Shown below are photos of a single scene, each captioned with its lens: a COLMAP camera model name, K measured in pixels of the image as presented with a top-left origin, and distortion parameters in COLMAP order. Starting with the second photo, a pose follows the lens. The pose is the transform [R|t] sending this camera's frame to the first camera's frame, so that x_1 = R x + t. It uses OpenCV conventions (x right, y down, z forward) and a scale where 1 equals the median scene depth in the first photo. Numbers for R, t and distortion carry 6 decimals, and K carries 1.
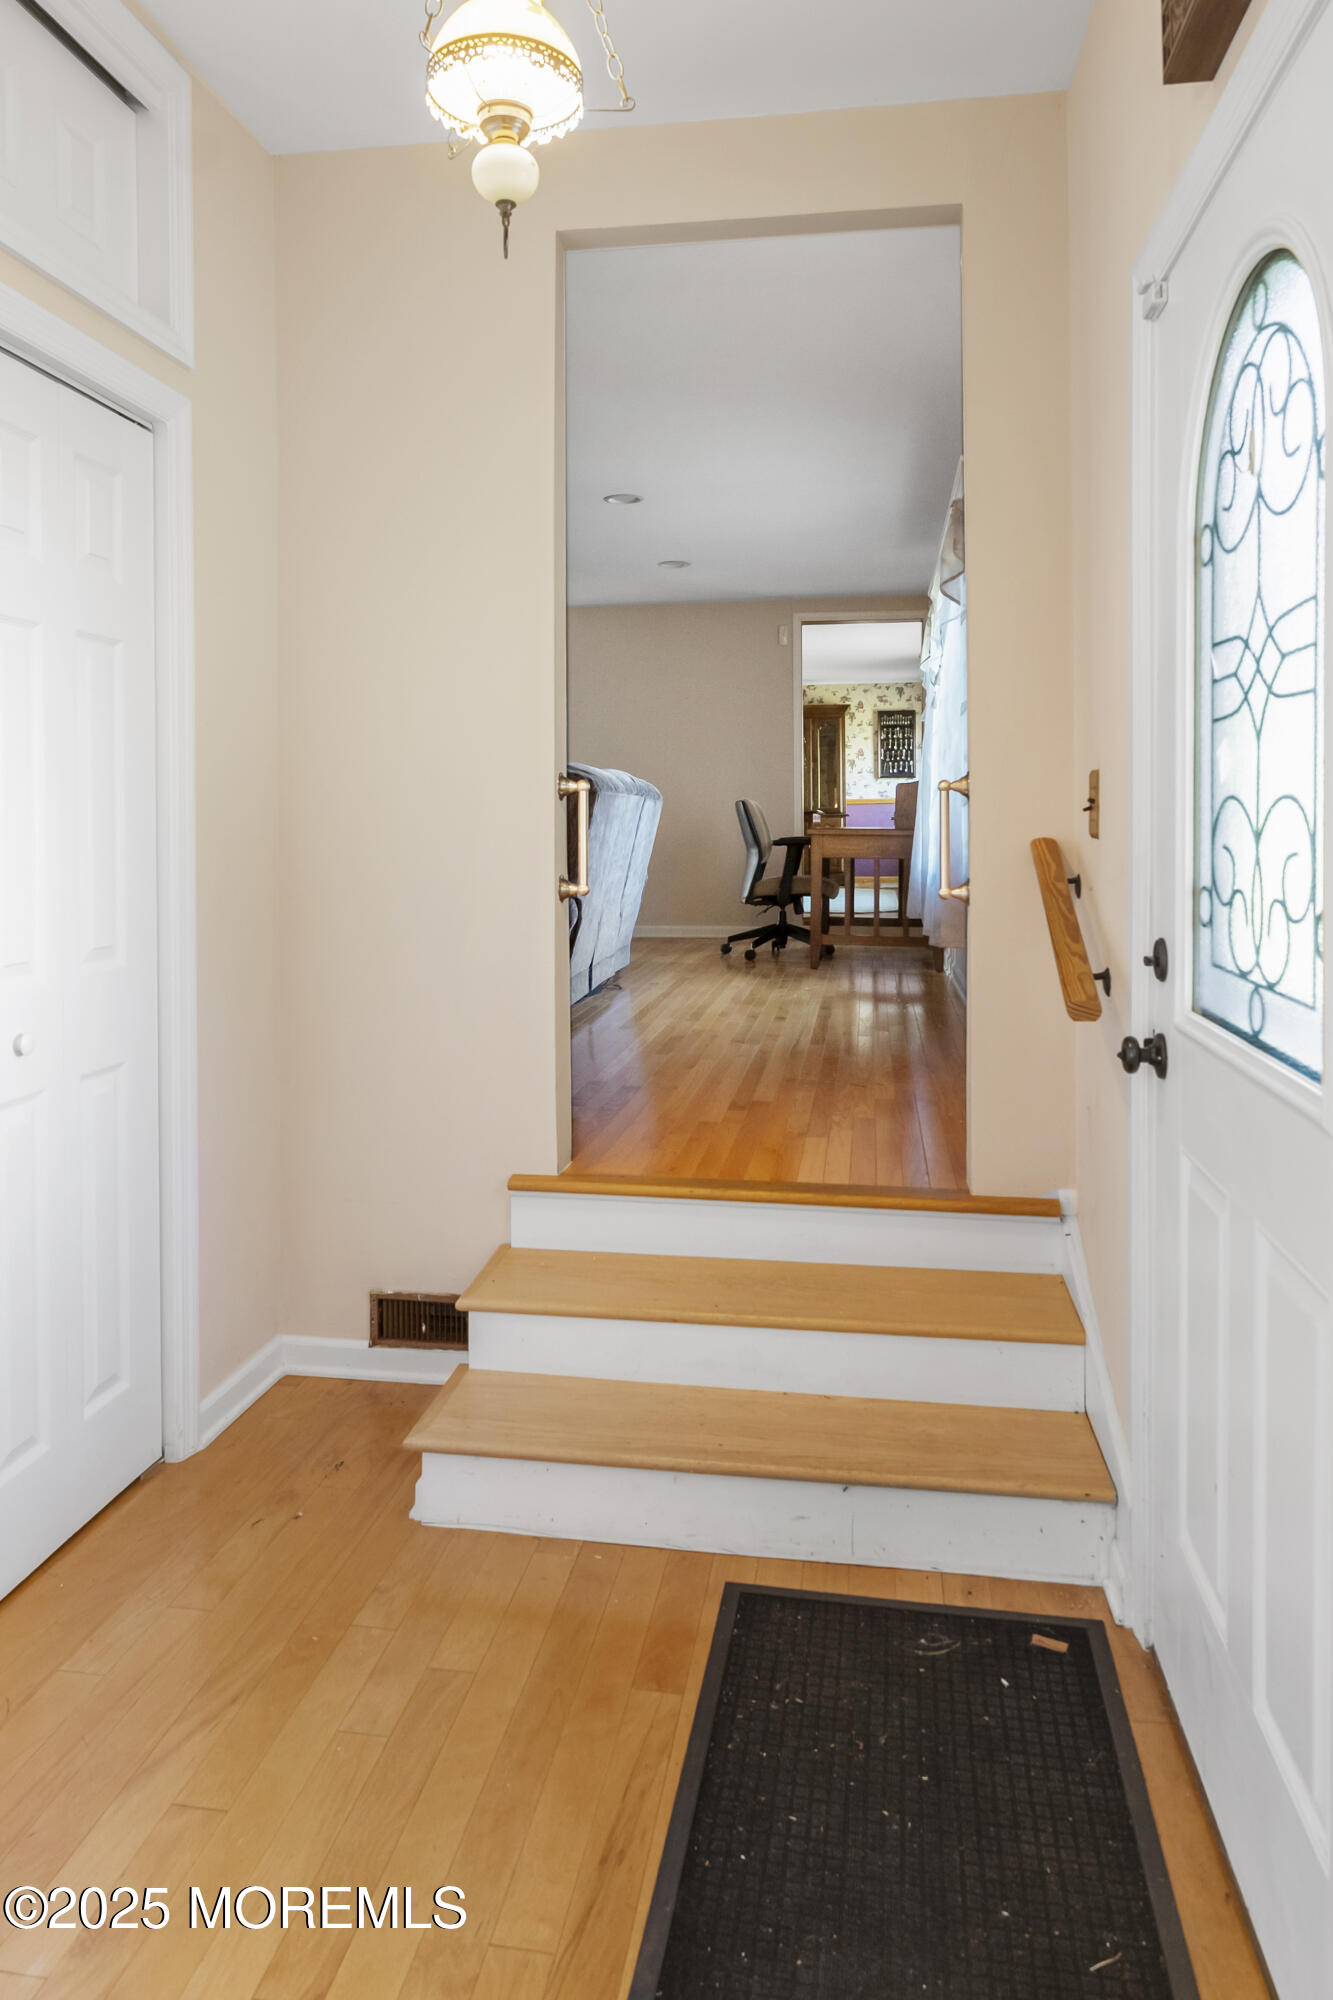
lens RADIAL K [[1334.5, 0, 666.5], [0, 1334.5, 1000.0], [0, 0, 1]] dist [-0.005578, -0.003684]
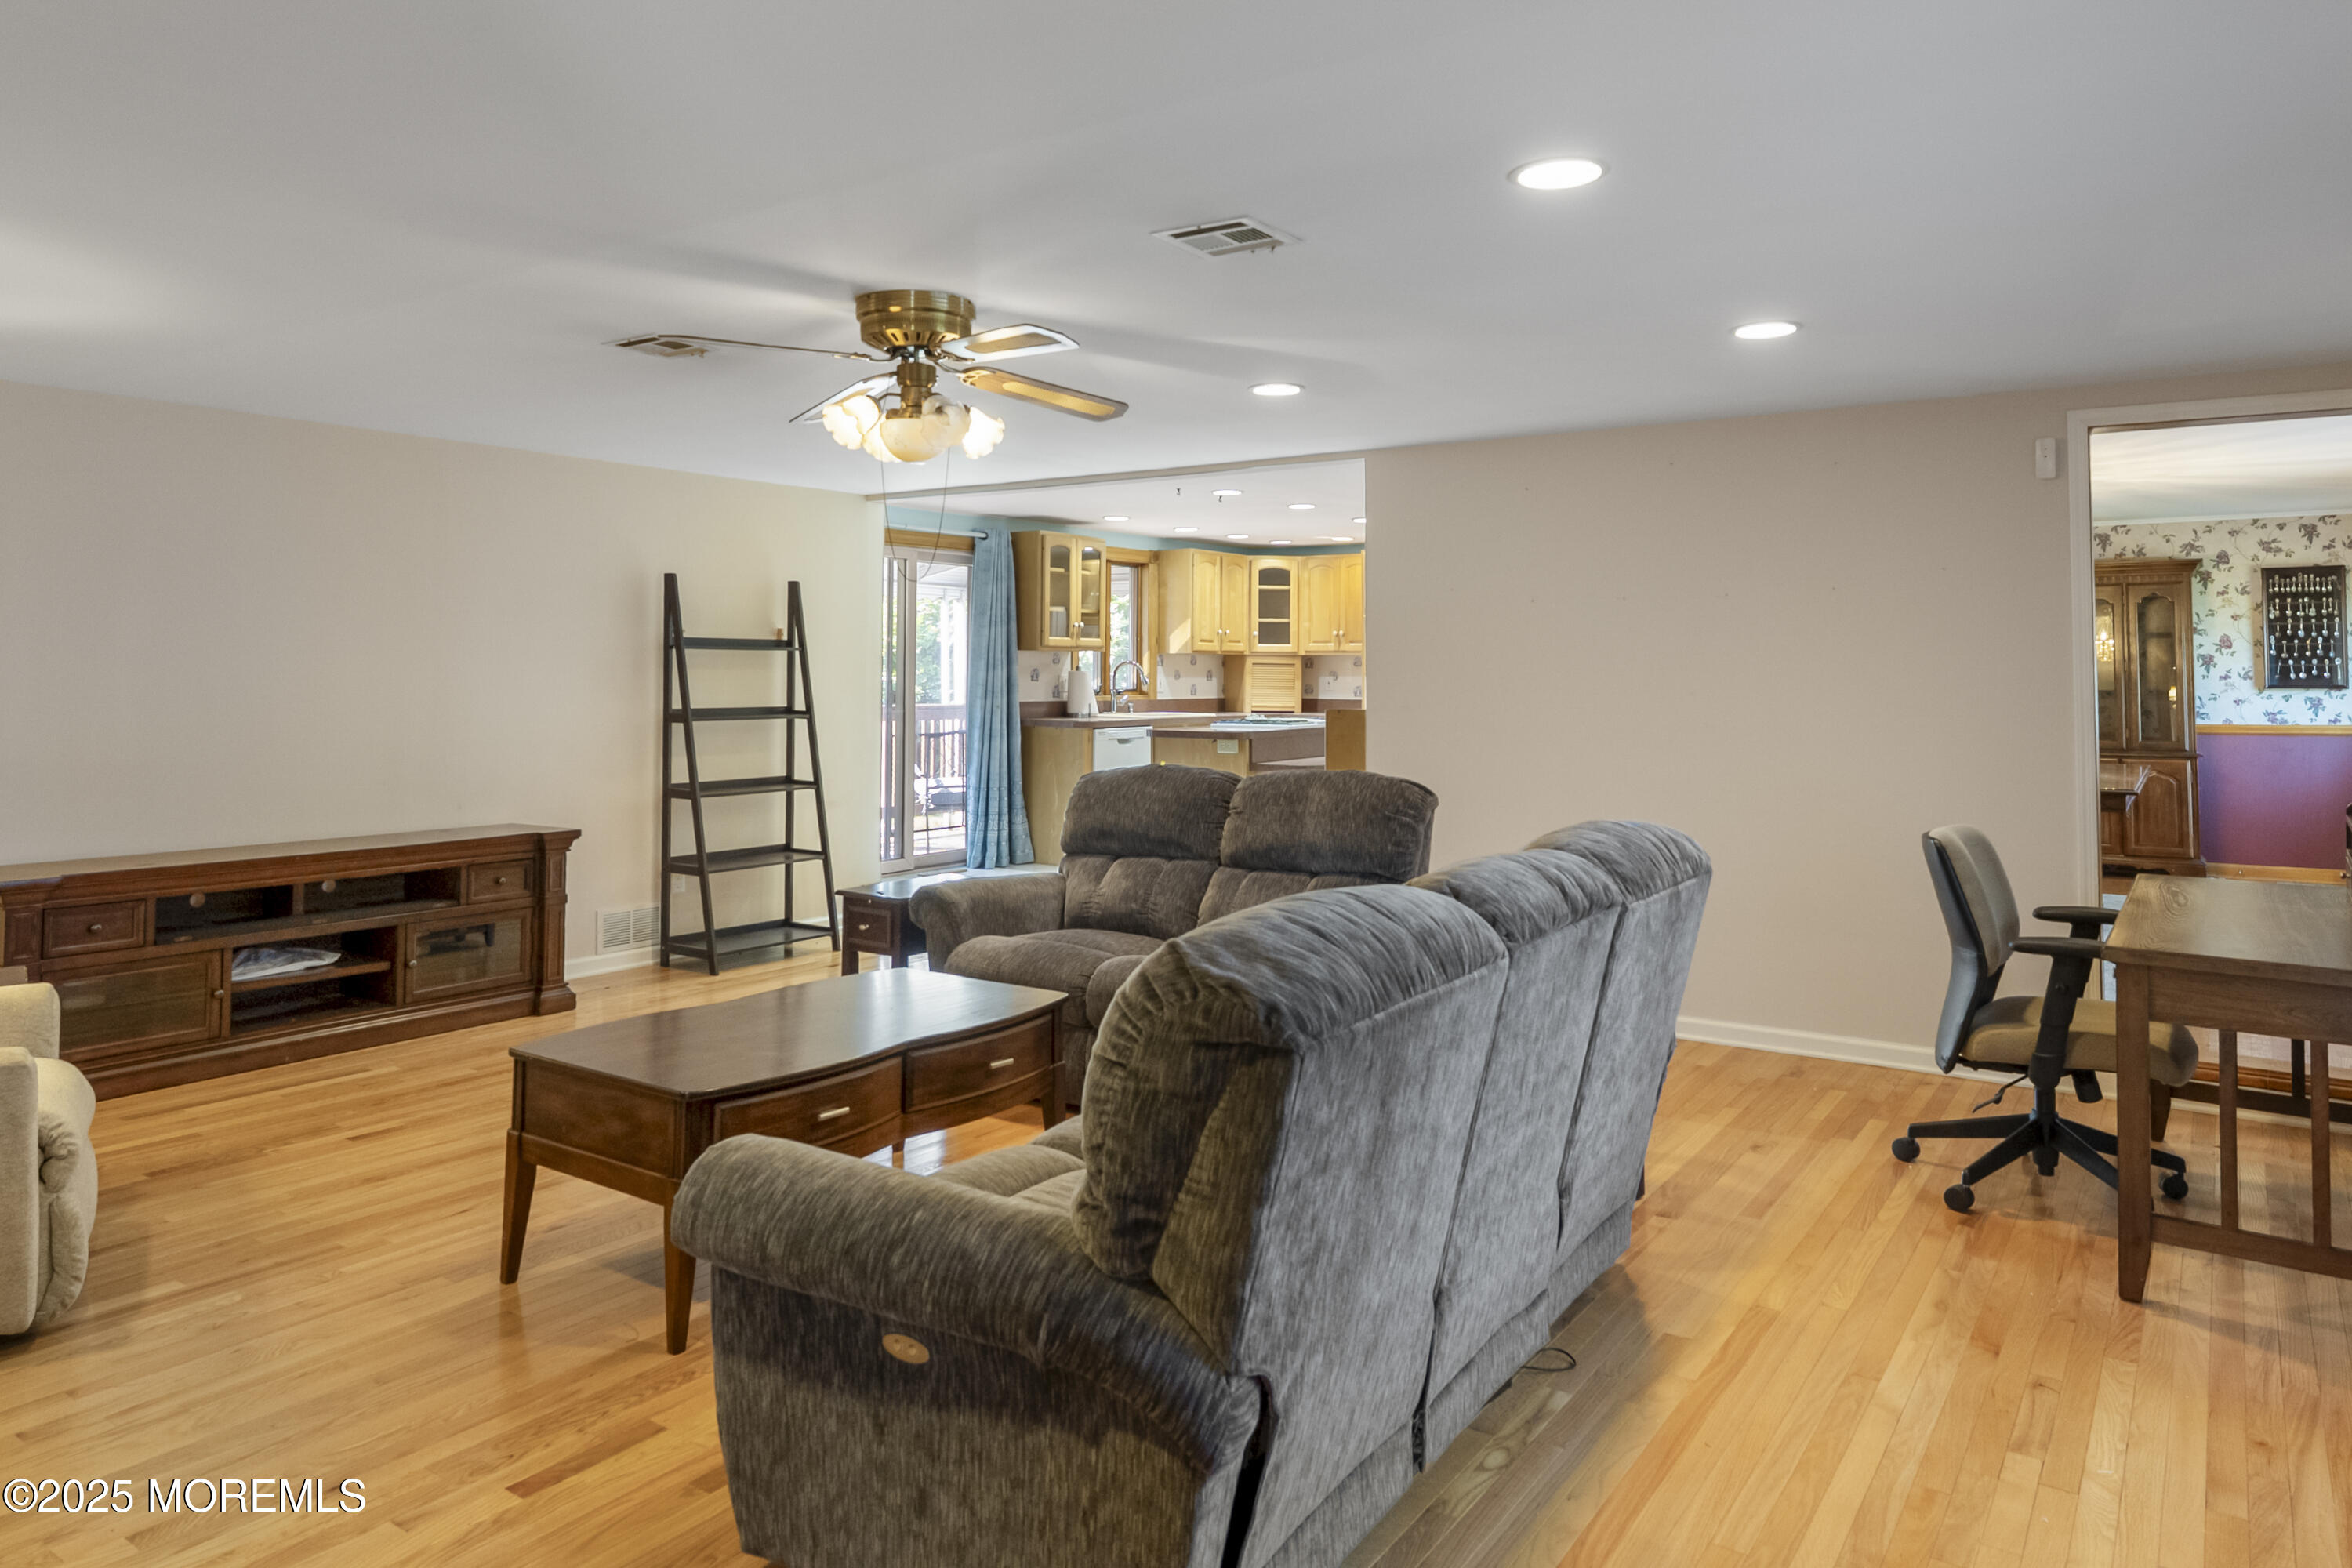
lens RADIAL K [[1569.4, 0, 1186.5], [0, 1569.4, 629.1], [0, 0, 1]] dist [-0.005578, -0.003684]
pose [[0.907242, -0.002747, -0.420600, 0.029249], [-0.061599, 0.988329, -0.139324, -0.076562], [0.416074, 0.152309, 0.896485, 0.250869]]
